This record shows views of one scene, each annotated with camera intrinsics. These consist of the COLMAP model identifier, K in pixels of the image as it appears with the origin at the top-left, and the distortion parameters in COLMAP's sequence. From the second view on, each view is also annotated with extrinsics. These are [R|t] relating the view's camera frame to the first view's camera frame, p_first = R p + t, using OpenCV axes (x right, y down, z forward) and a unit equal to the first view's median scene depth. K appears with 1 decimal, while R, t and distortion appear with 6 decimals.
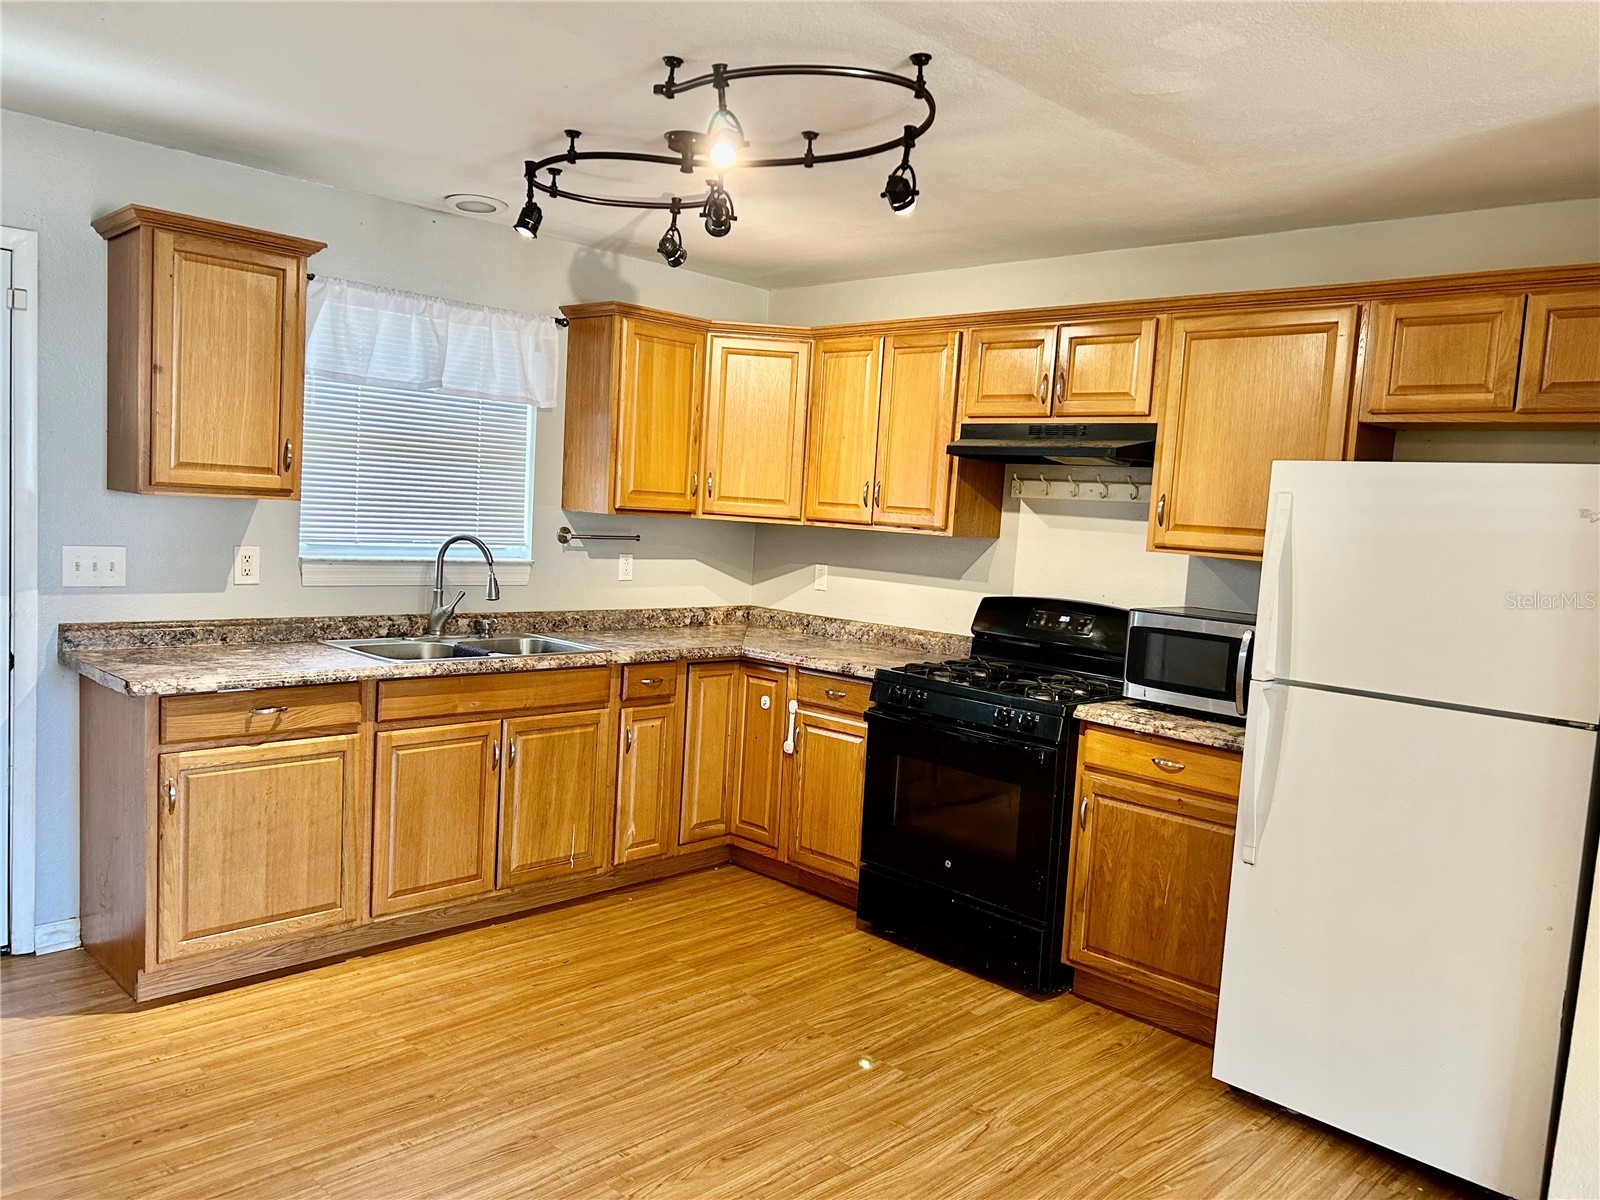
lens RADIAL K [[1200.7, 0, 791.2], [0, 1200.7, 615.5], [0, 0, 1]] dist [0.061830, -0.060653]
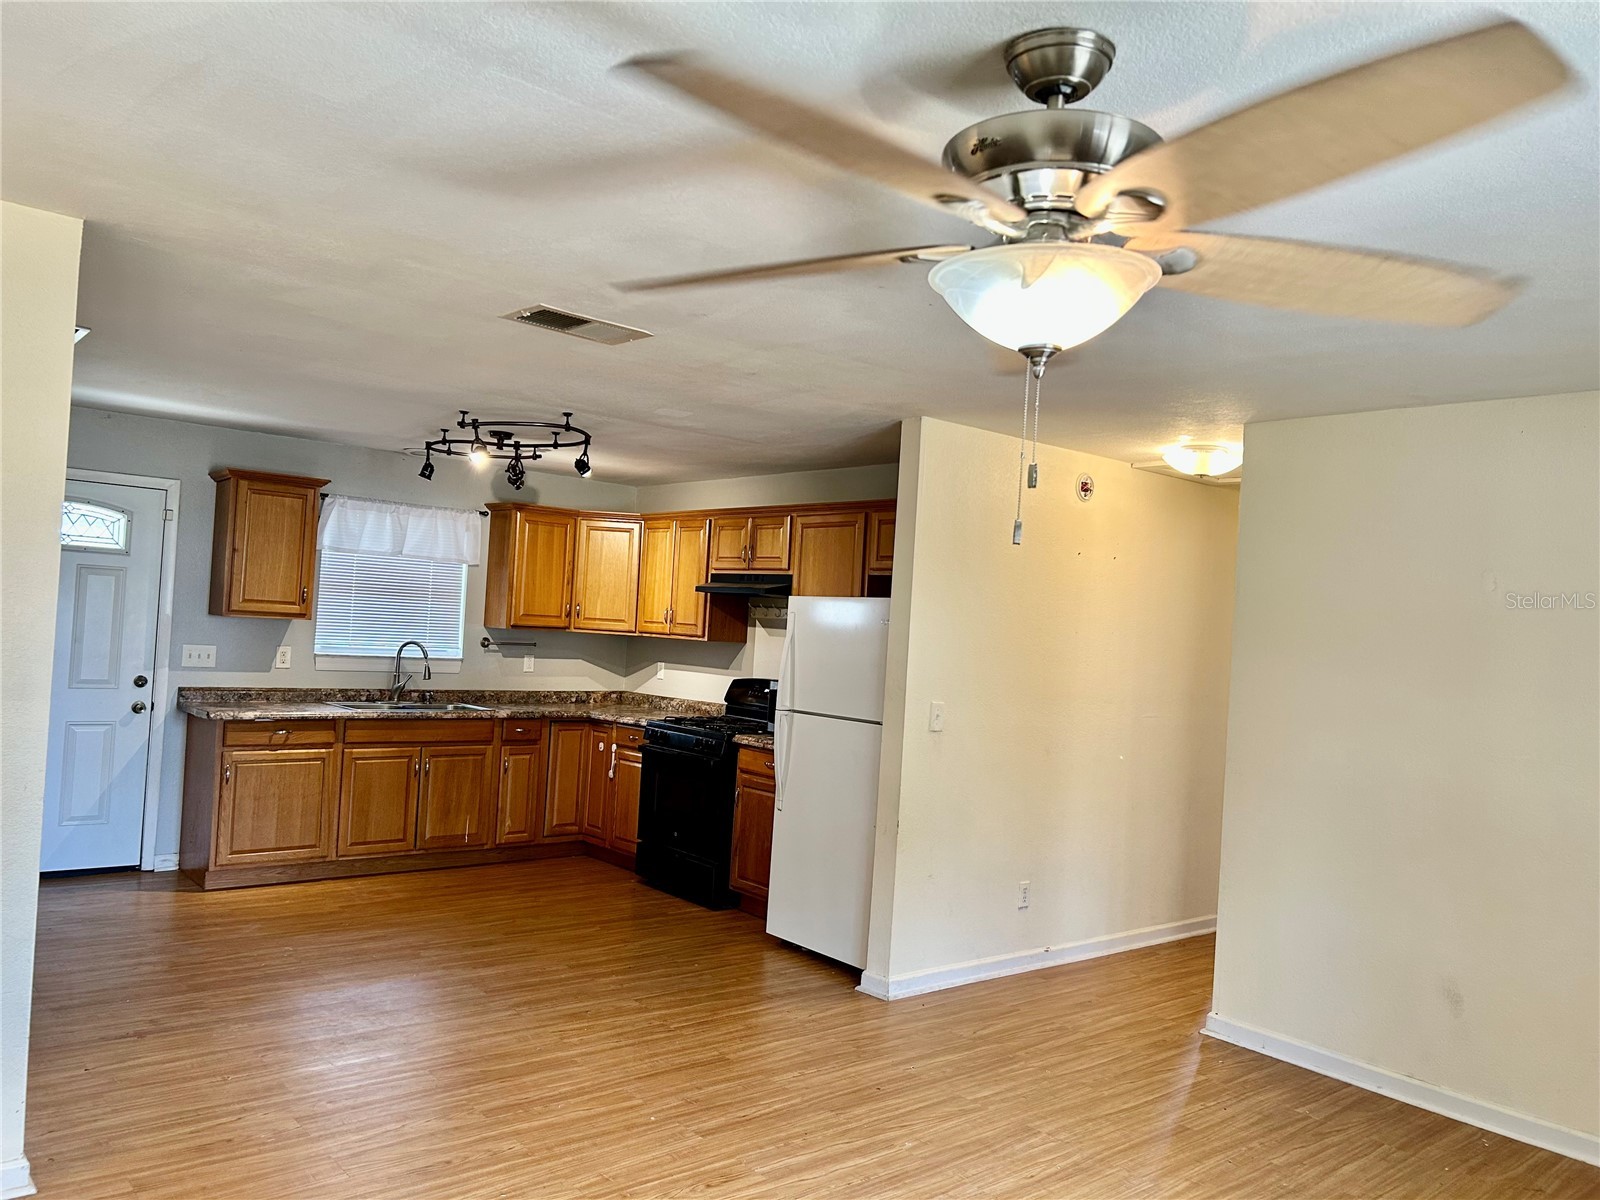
lens RADIAL K [[1212.2, 0, 794.2], [0, 1212.2, 615.1], [0, 0, 1]] dist [0.063118, -0.057986]
pose [[0.995497, -0.002170, -0.094769, 0.477877], [-0.008204, 0.994014, -0.108942, 0.089227], [0.094438, 0.109229, 0.989520, -0.723270]]
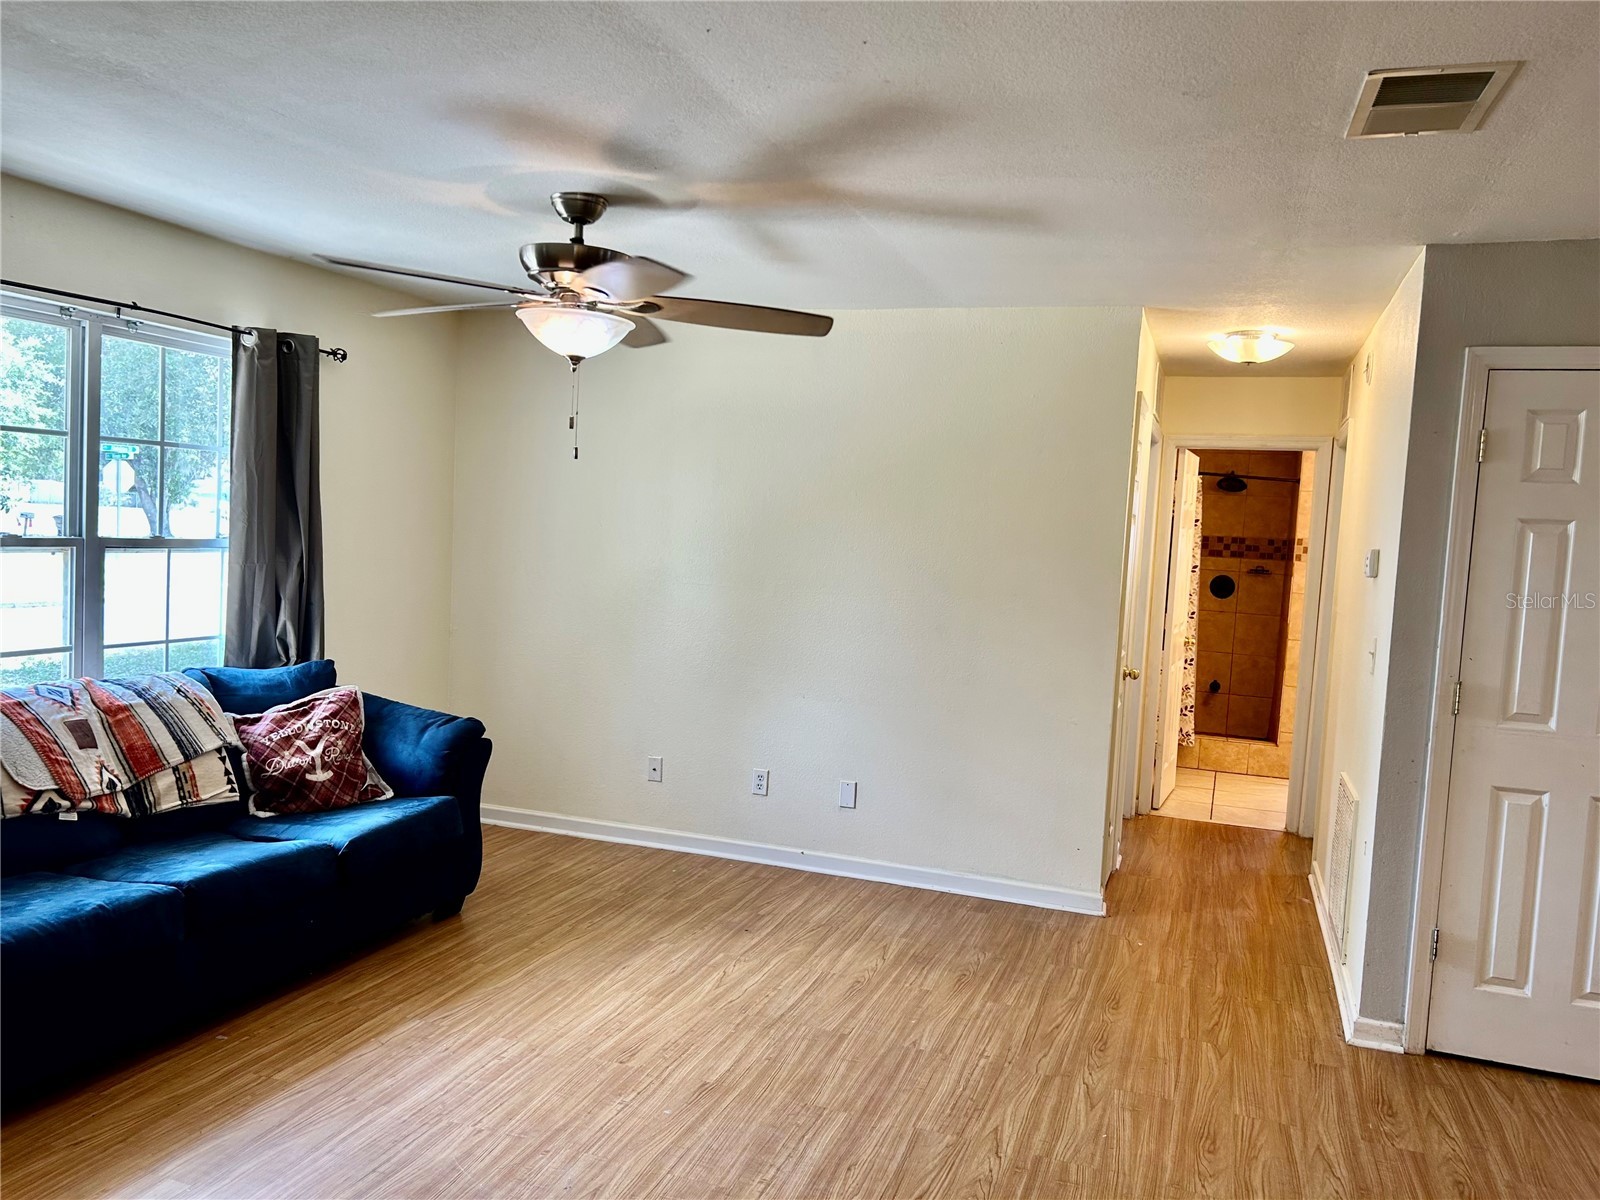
lens RADIAL K [[1212.2, 0, 794.2], [0, 1212.2, 615.1], [0, 0, 1]] dist [0.063118, -0.057986]
pose [[-0.901308, -0.078167, -0.426069, 0.767394], [-0.147694, 0.980101, 0.132623, -0.027600], [0.407223, 0.182462, -0.894917, 0.732952]]
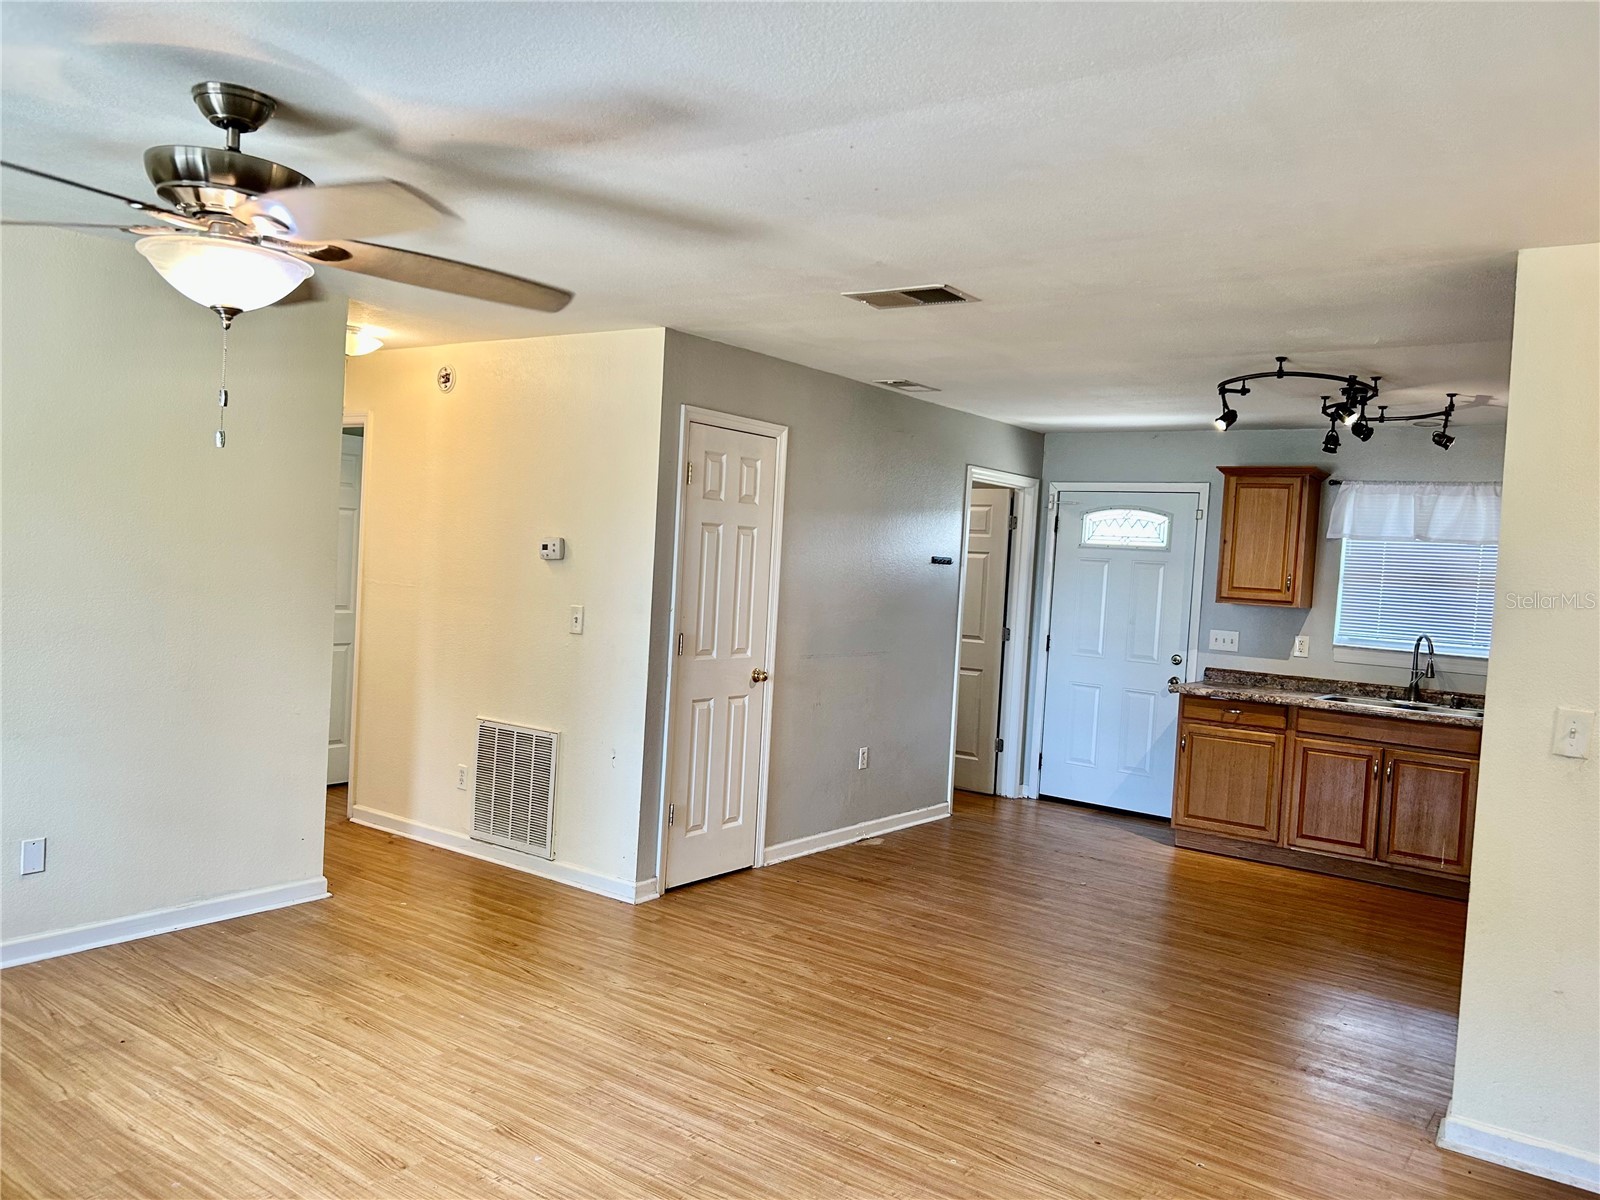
lens RADIAL K [[1200.7, 0, 791.2], [0, 1200.7, 615.5], [0, 0, 1]] dist [0.061830, -0.060653]
pose [[0.139489, -0.006017, -0.990205, 1.271605], [-0.144520, 0.989150, -0.026369, 0.072812], [0.979621, 0.146783, 0.137106, 0.017787]]
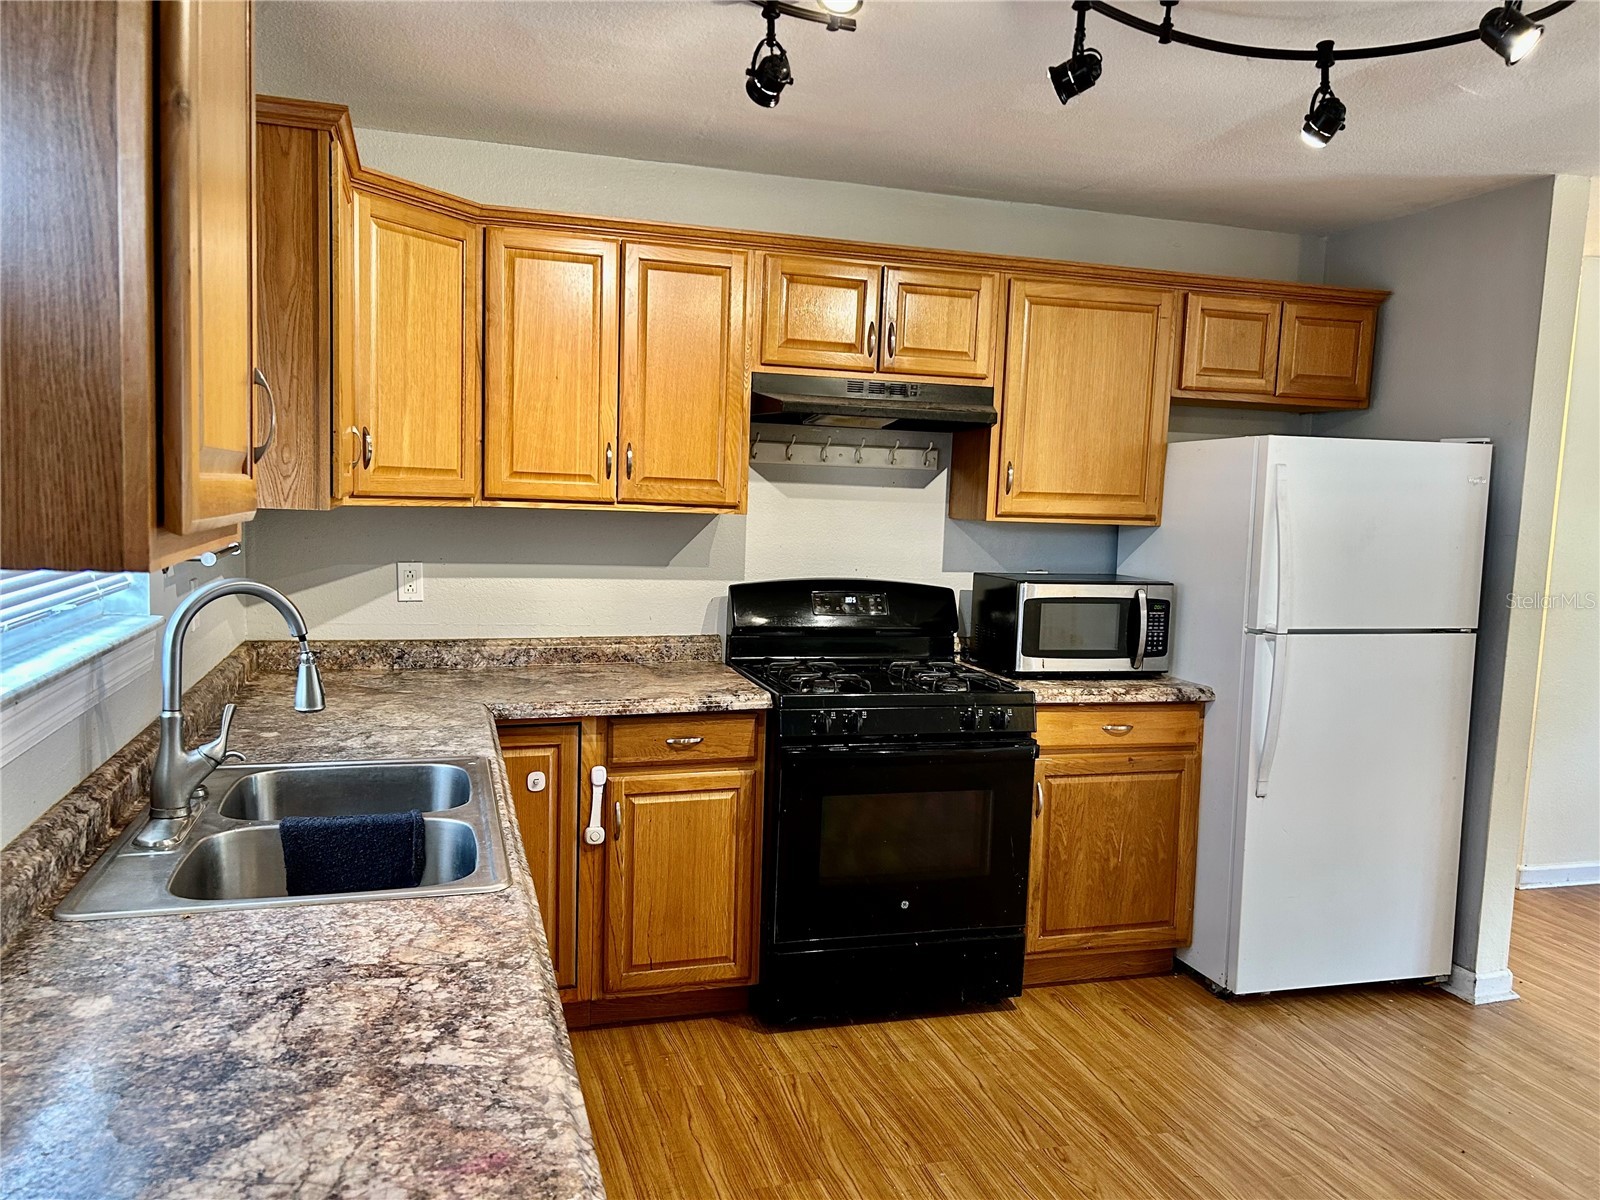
lens RADIAL K [[1212.2, 0, 794.2], [0, 1212.2, 615.1], [0, 0, 1]] dist [0.063118, -0.057986]
pose [[0.475325, -0.134766, 0.869427, -0.653125], [0.079740, 0.990731, 0.109973, -0.100020], [-0.876189, 0.017055, 0.481666, 0.686663]]
